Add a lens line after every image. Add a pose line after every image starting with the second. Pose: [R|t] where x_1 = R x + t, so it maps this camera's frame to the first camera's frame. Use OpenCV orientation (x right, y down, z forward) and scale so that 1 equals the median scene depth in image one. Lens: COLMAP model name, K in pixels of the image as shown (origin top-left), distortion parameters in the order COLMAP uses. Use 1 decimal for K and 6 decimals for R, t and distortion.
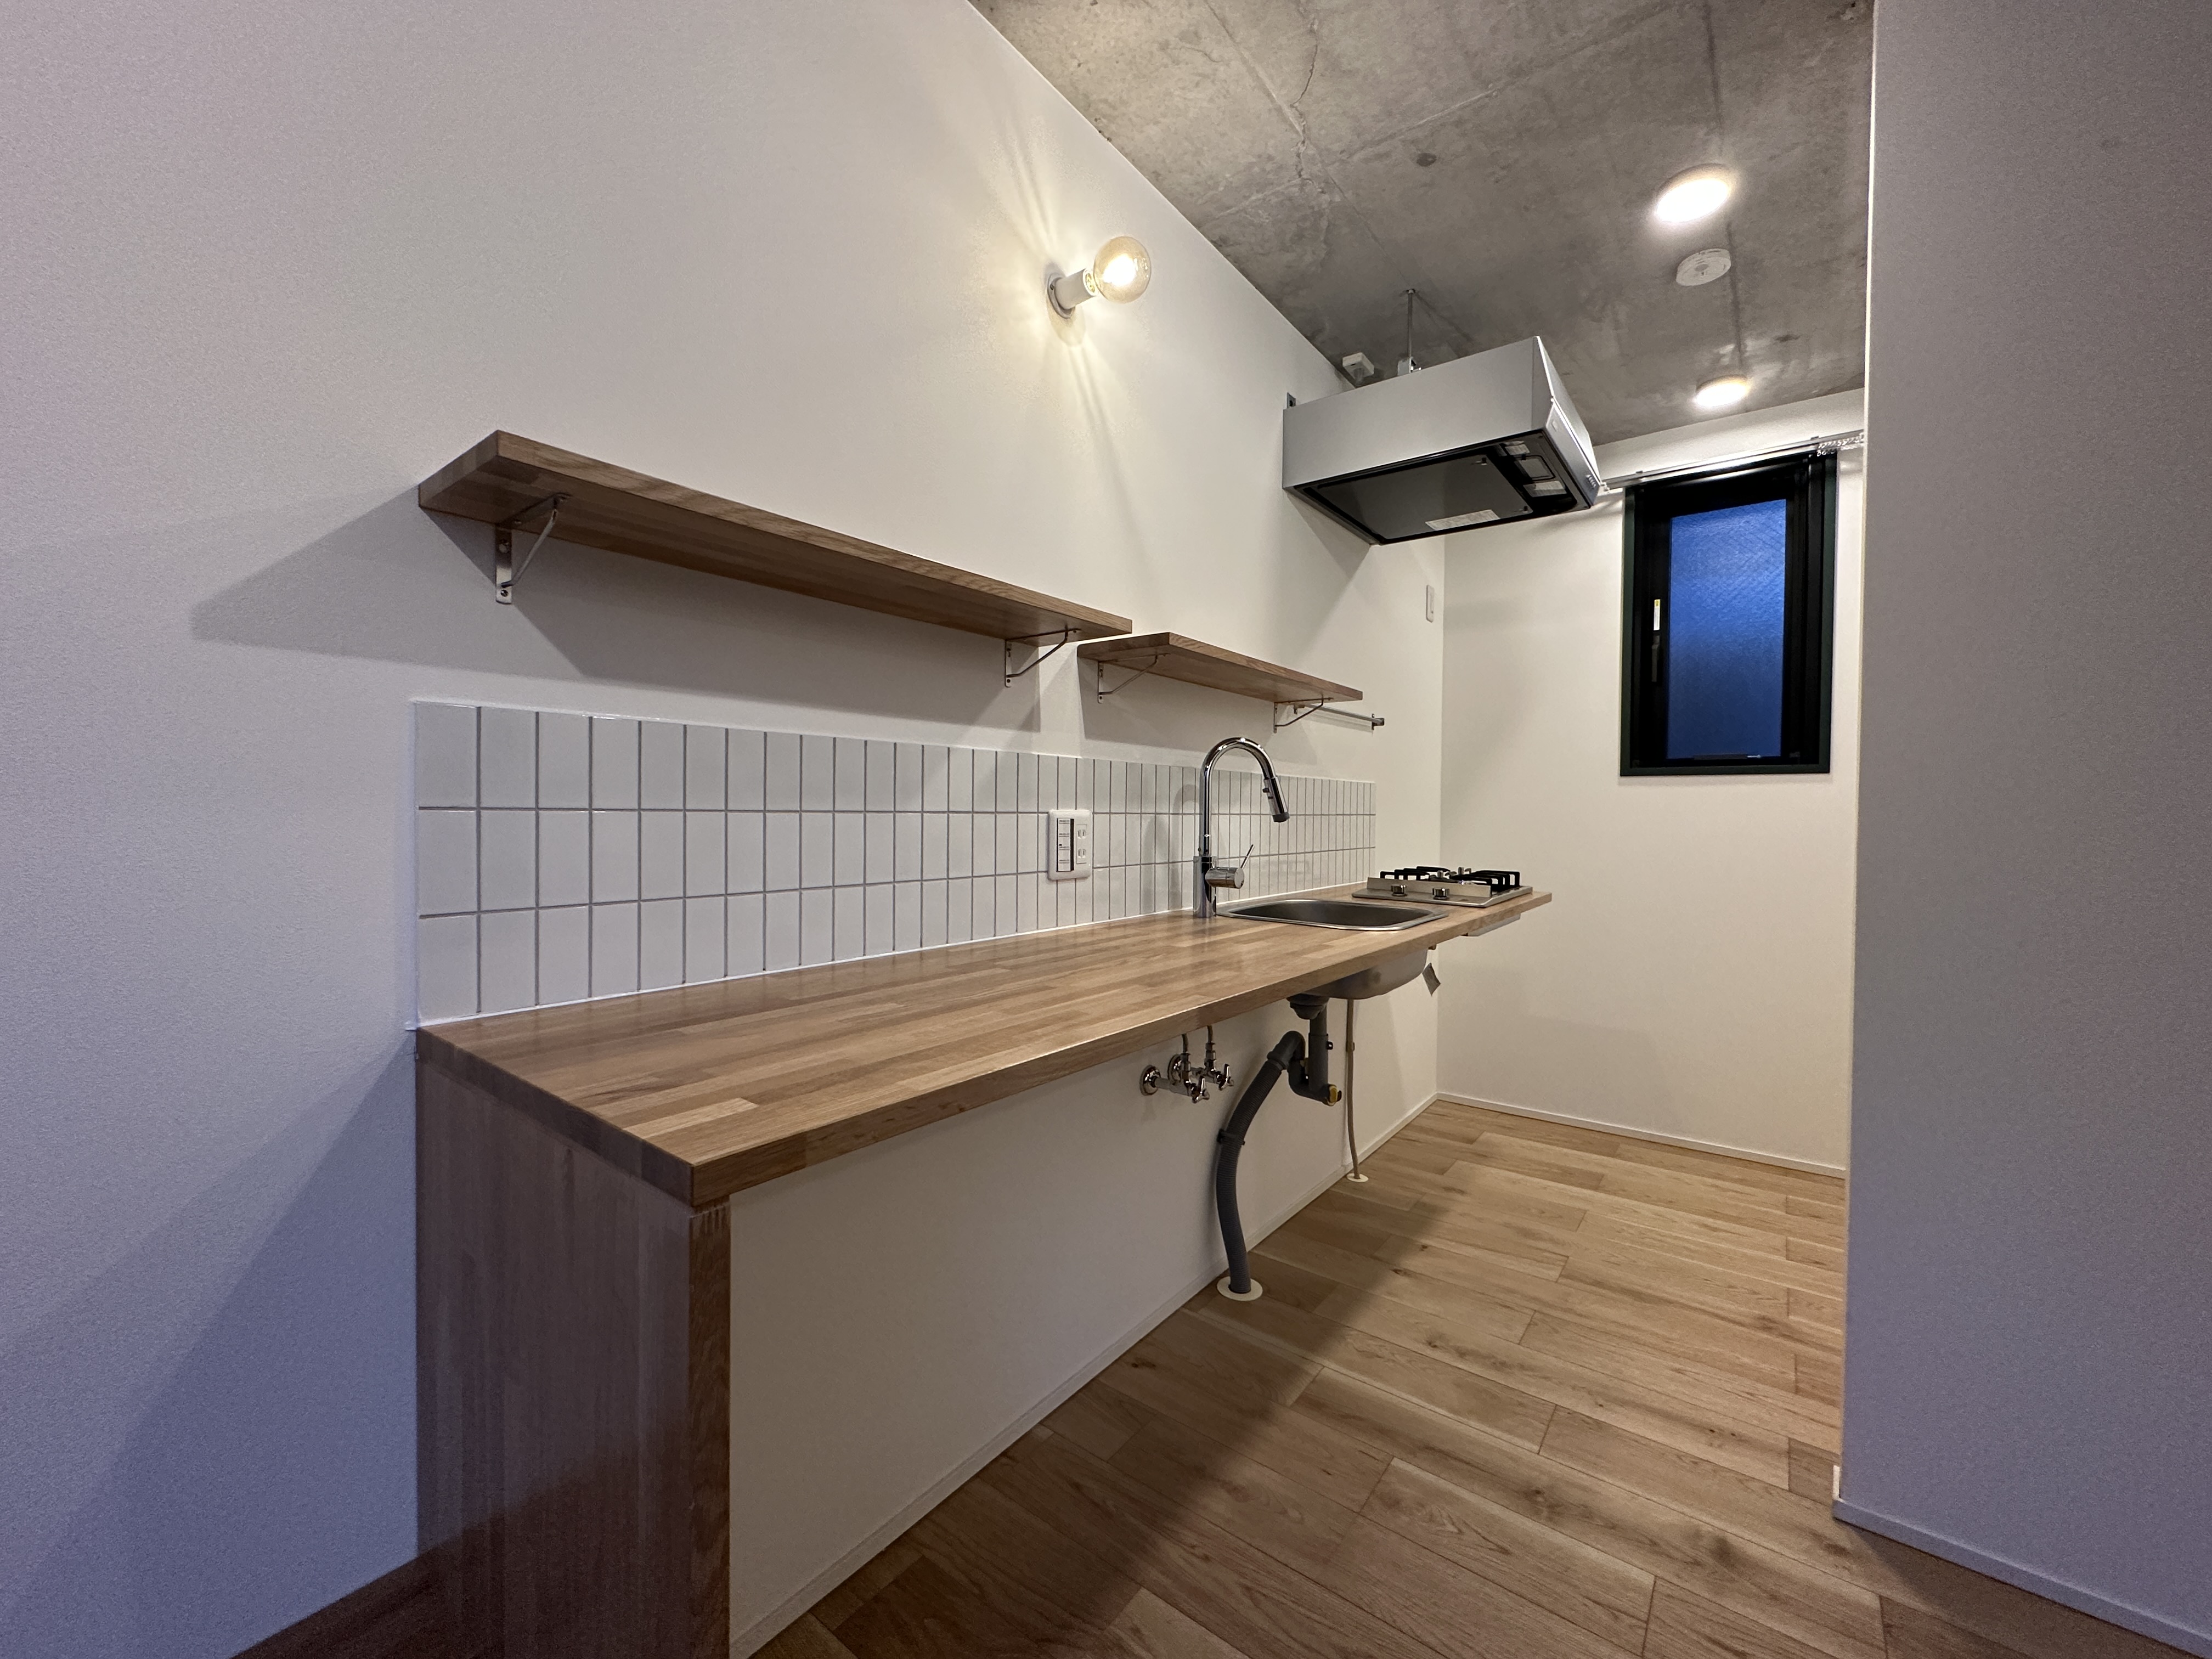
lens RADIAL K [[883.8, 0, 1107.2], [0, 883.8, 825.8], [0, 0, 1]] dist [-0.000443, 0.000279]
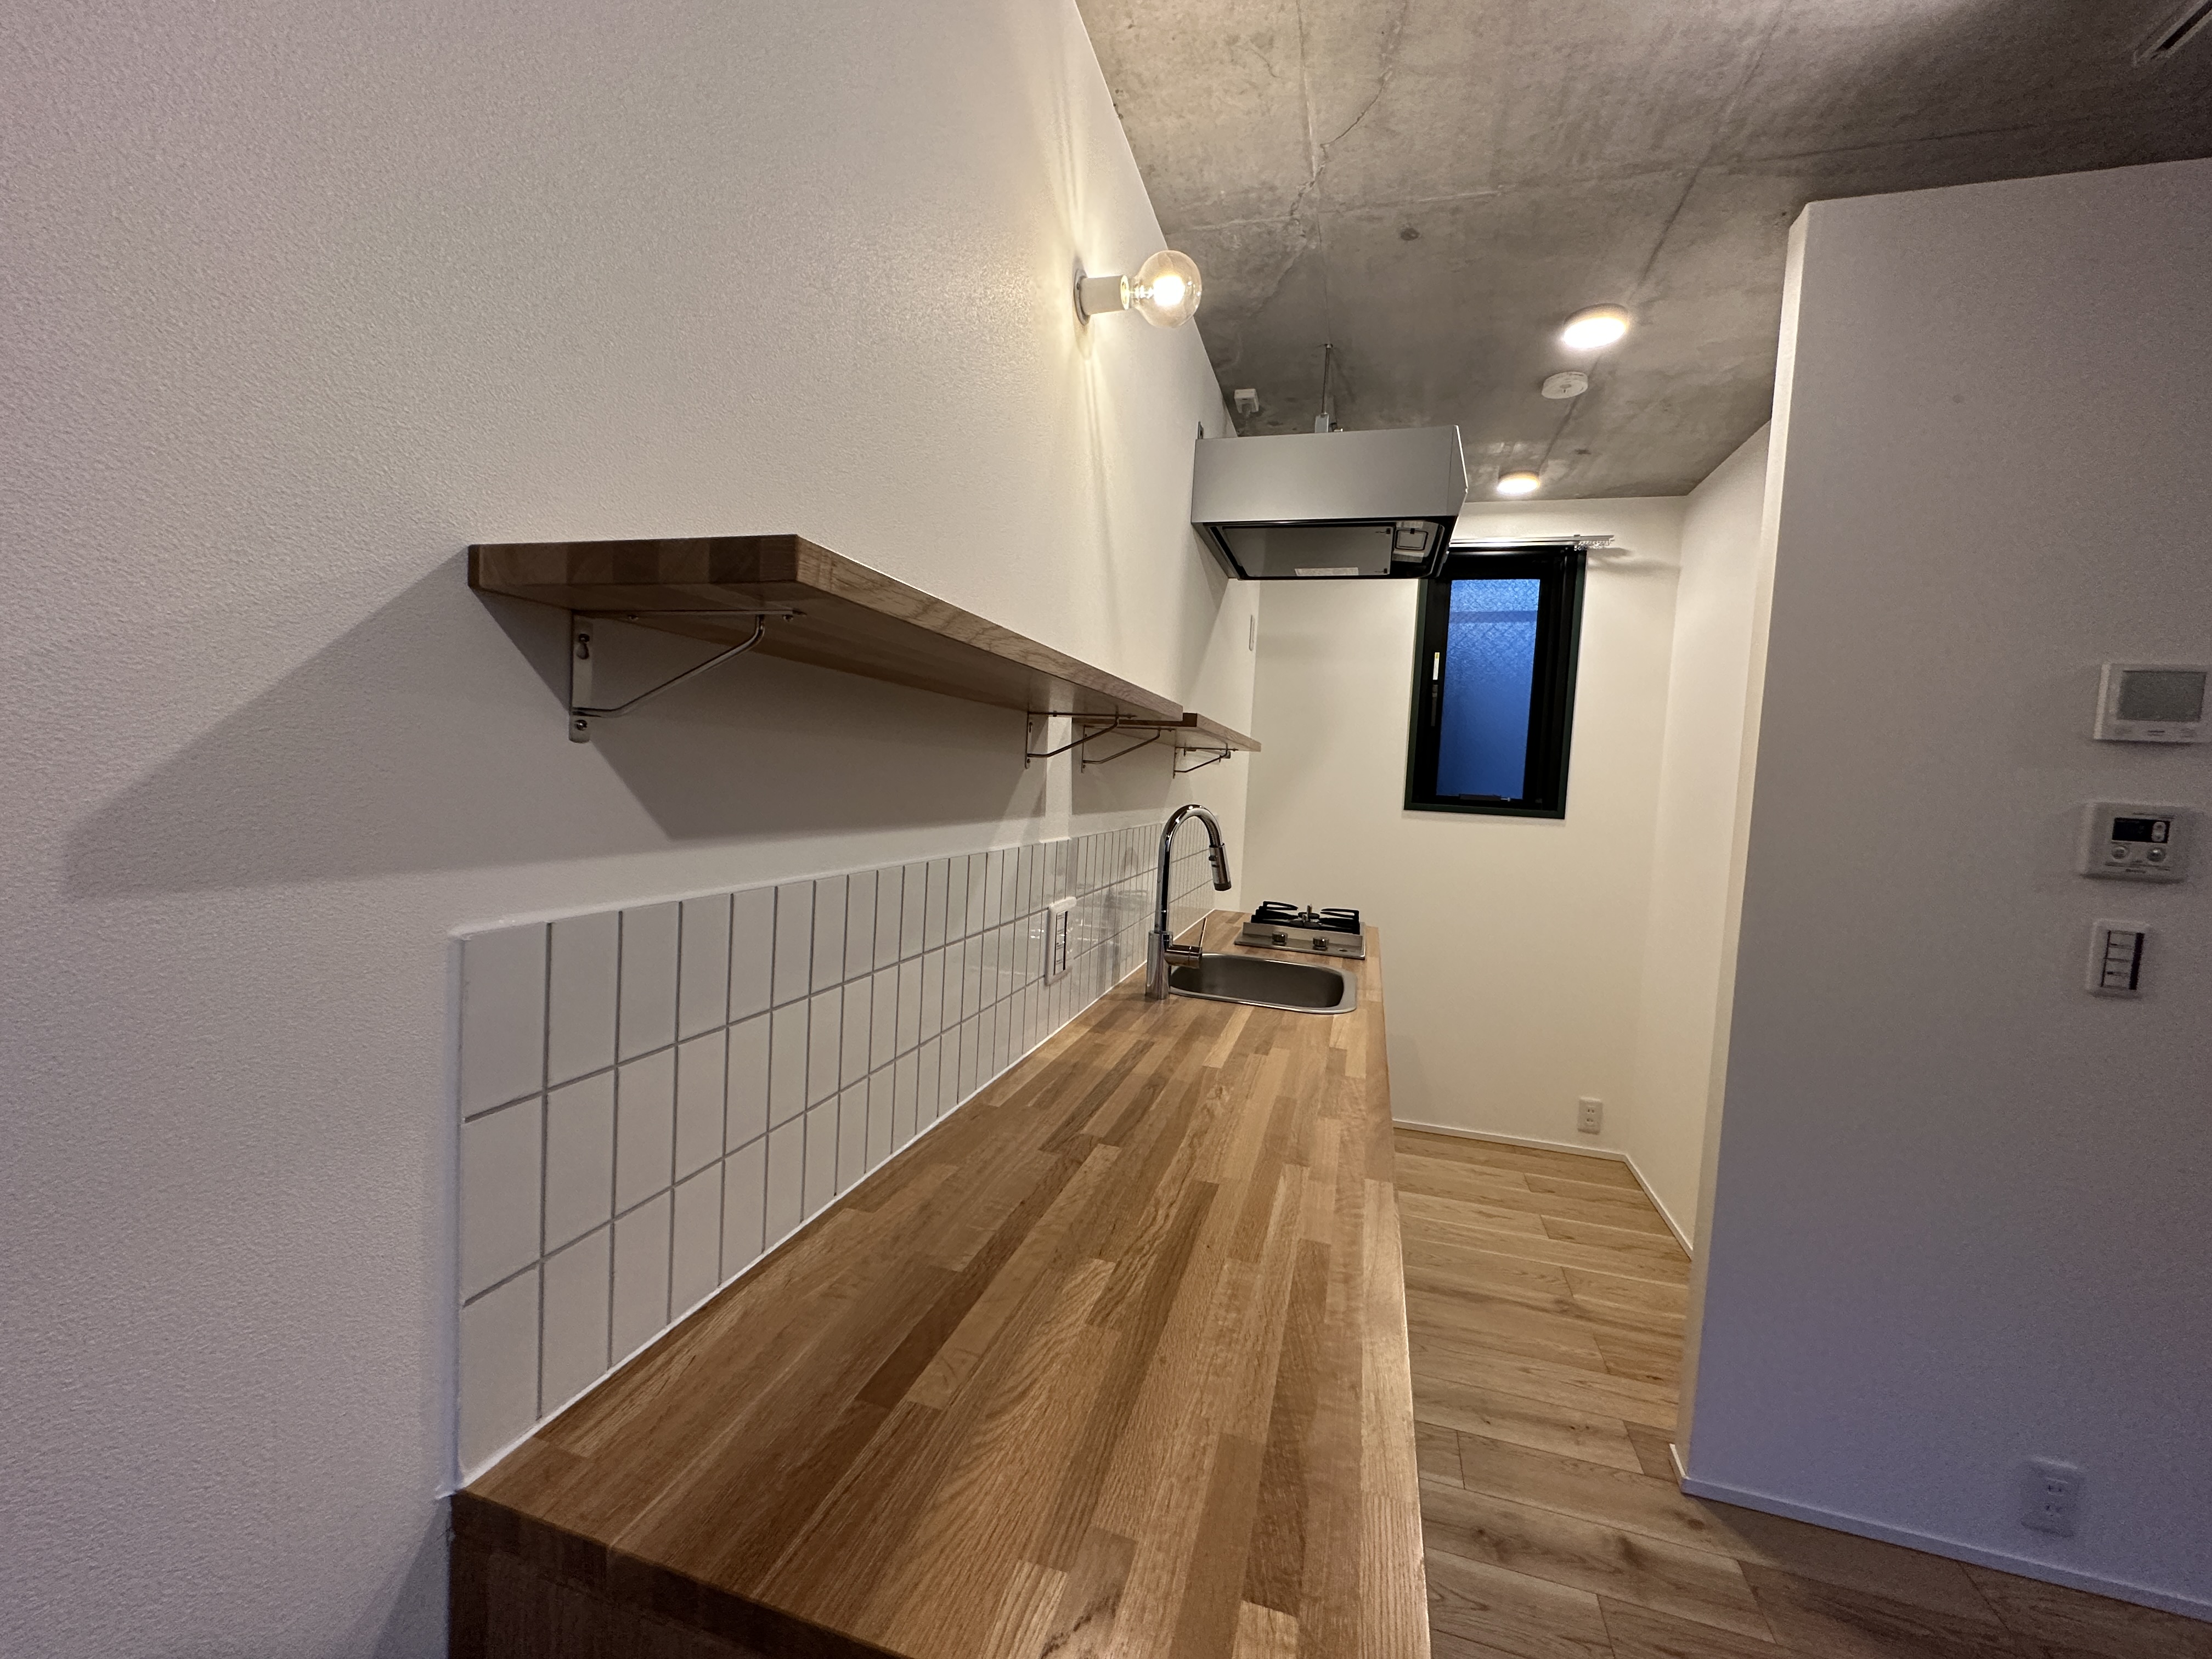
lens RADIAL K [[883.8, 0, 1107.2], [0, 883.8, 825.8], [0, 0, 1]] dist [-0.000443, 0.000279]
pose [[0.932984, 0.020407, 0.359339, -0.317248], [-0.038777, 0.998279, 0.043988, -0.132363], [-0.357823, -0.054974, 0.932170, 0.174669]]
